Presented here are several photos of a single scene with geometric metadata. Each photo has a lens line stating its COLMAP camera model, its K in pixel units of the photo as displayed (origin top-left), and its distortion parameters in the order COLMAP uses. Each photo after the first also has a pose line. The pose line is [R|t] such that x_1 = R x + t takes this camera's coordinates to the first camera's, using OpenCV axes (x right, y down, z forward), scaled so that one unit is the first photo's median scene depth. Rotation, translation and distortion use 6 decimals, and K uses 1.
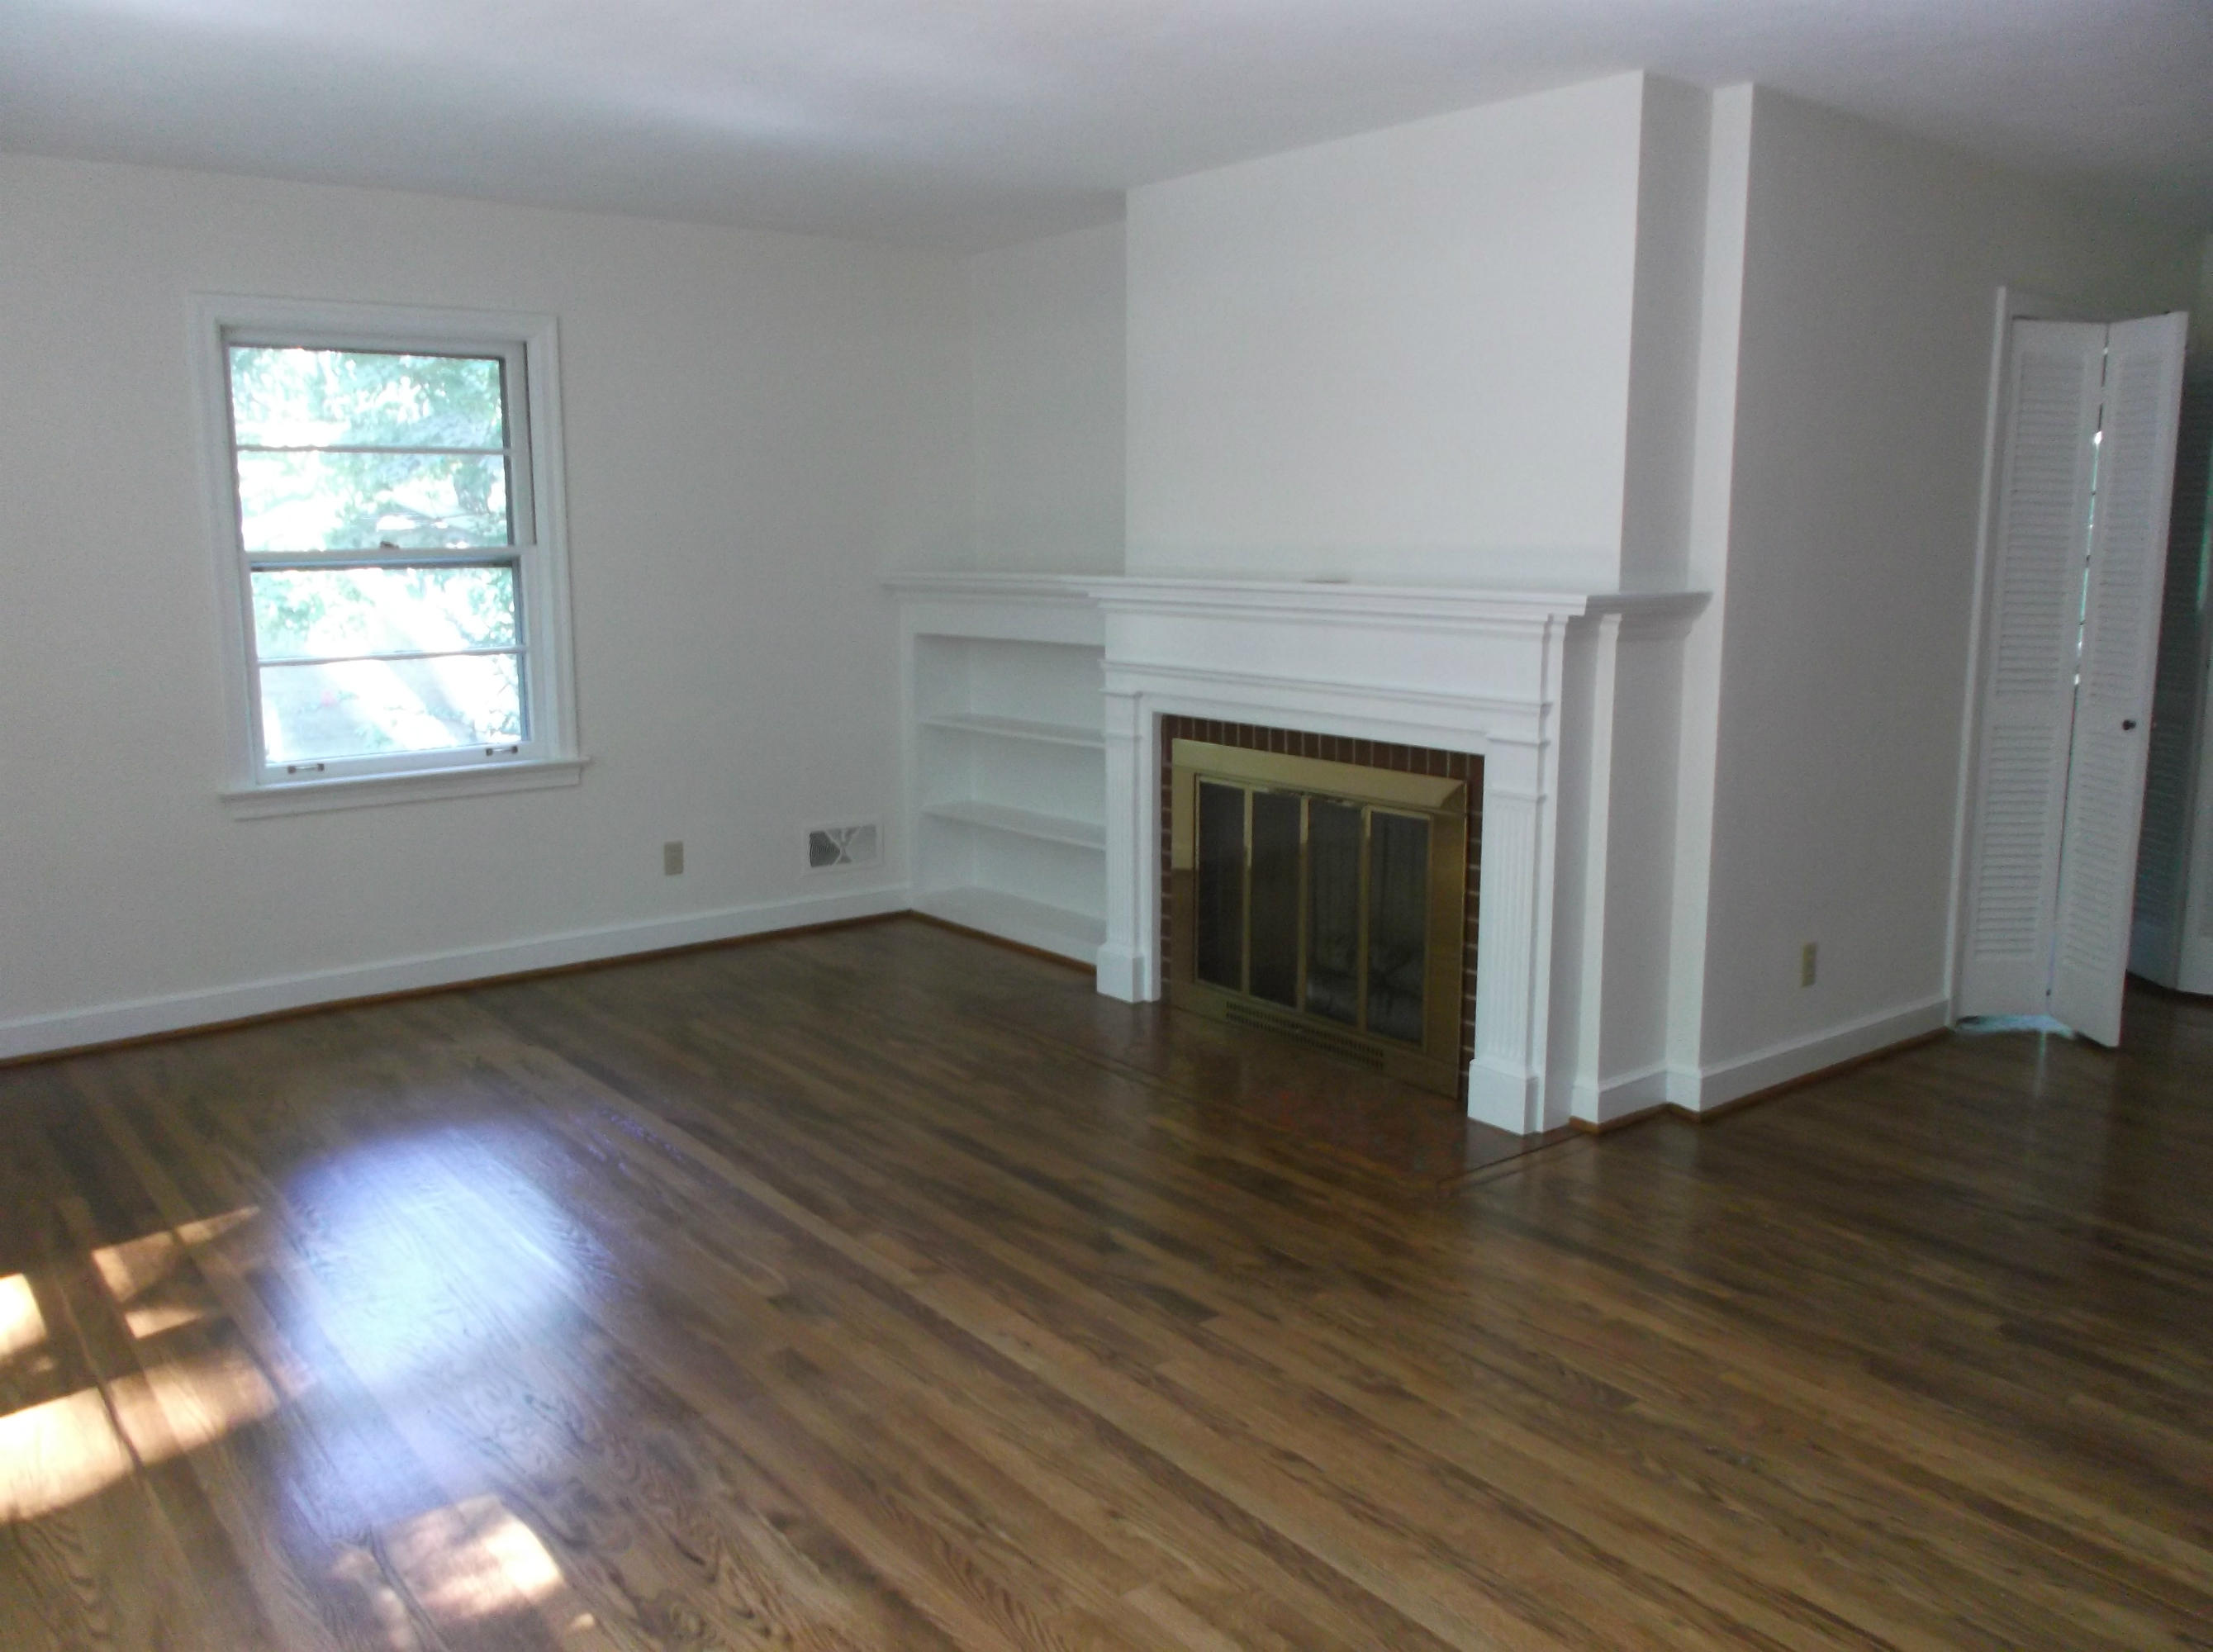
lens RADIAL K [[1789.0, 0, 1086.8], [0, 1789.0, 806.8], [0, 0, 1]] dist [0.009346, 0.013452]
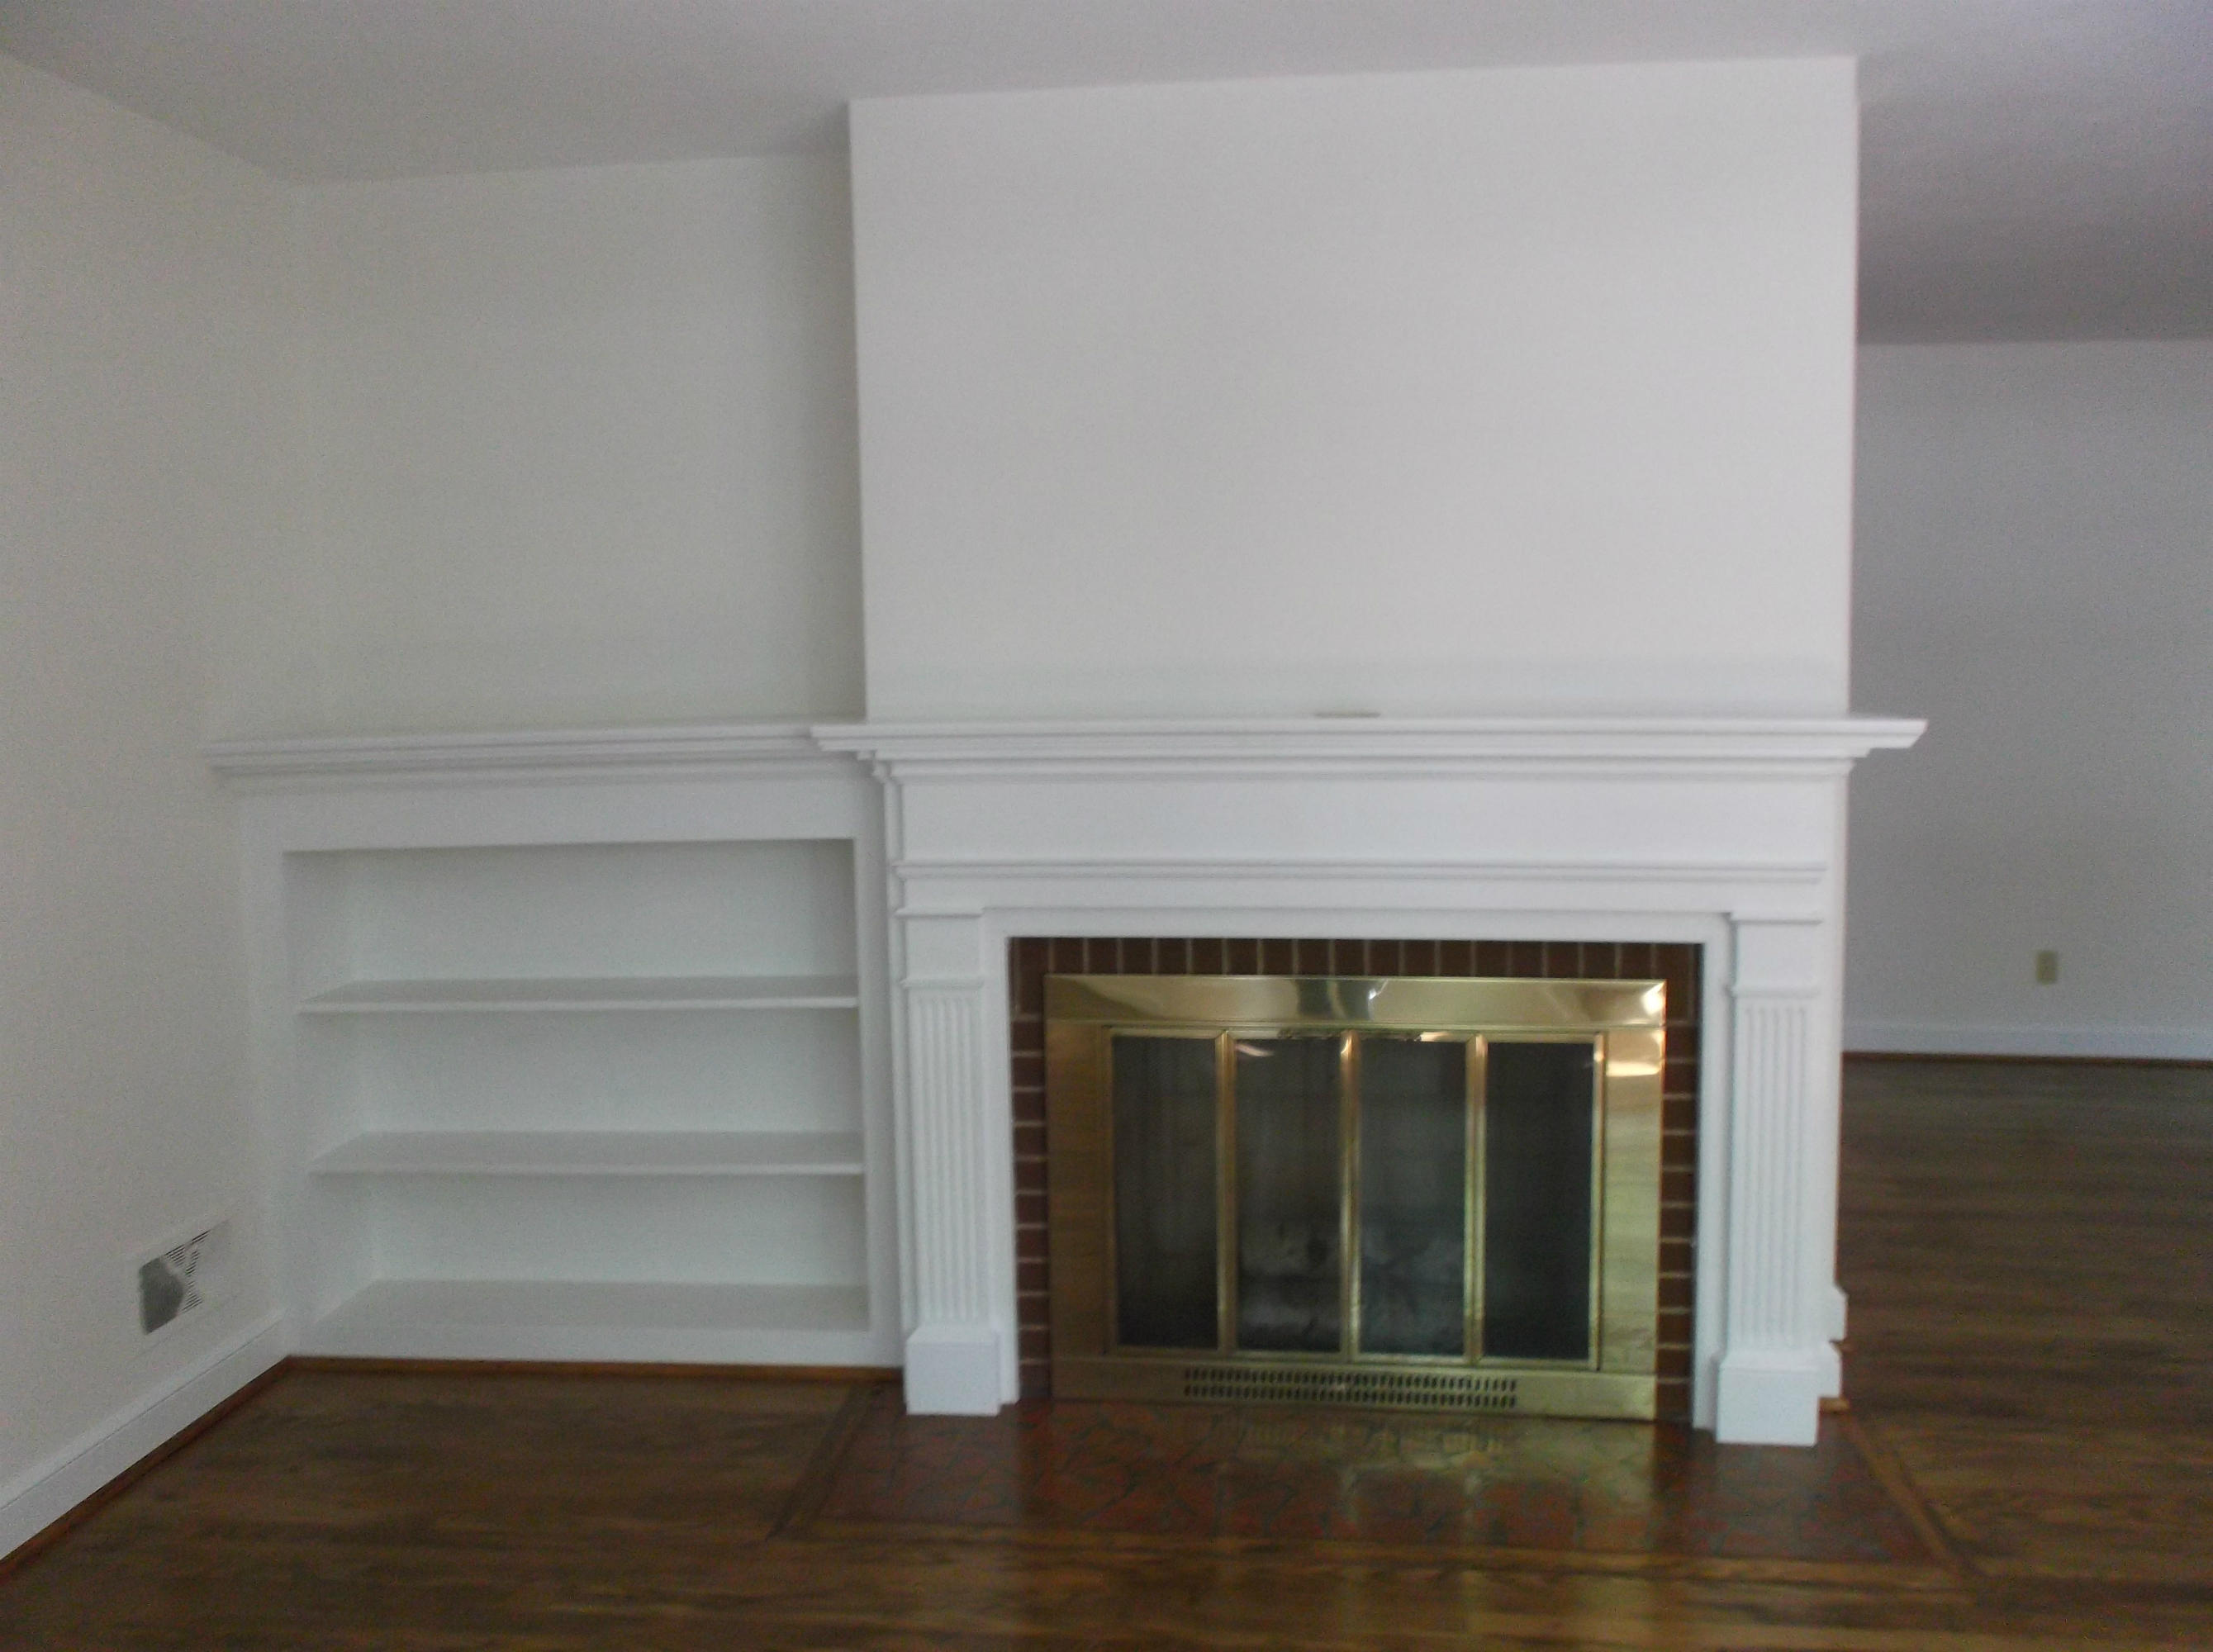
lens RADIAL K [[1789.0, 0, 1109.6], [0, 1789.0, 828.0], [0, 0, 1]] dist [0.009346, 0.013452]
pose [[0.689954, -0.074156, 0.720045, -0.400511], [0.126096, 0.991842, -0.018679, -0.078229], [-0.712786, 0.103683, 0.693676, 0.563052]]
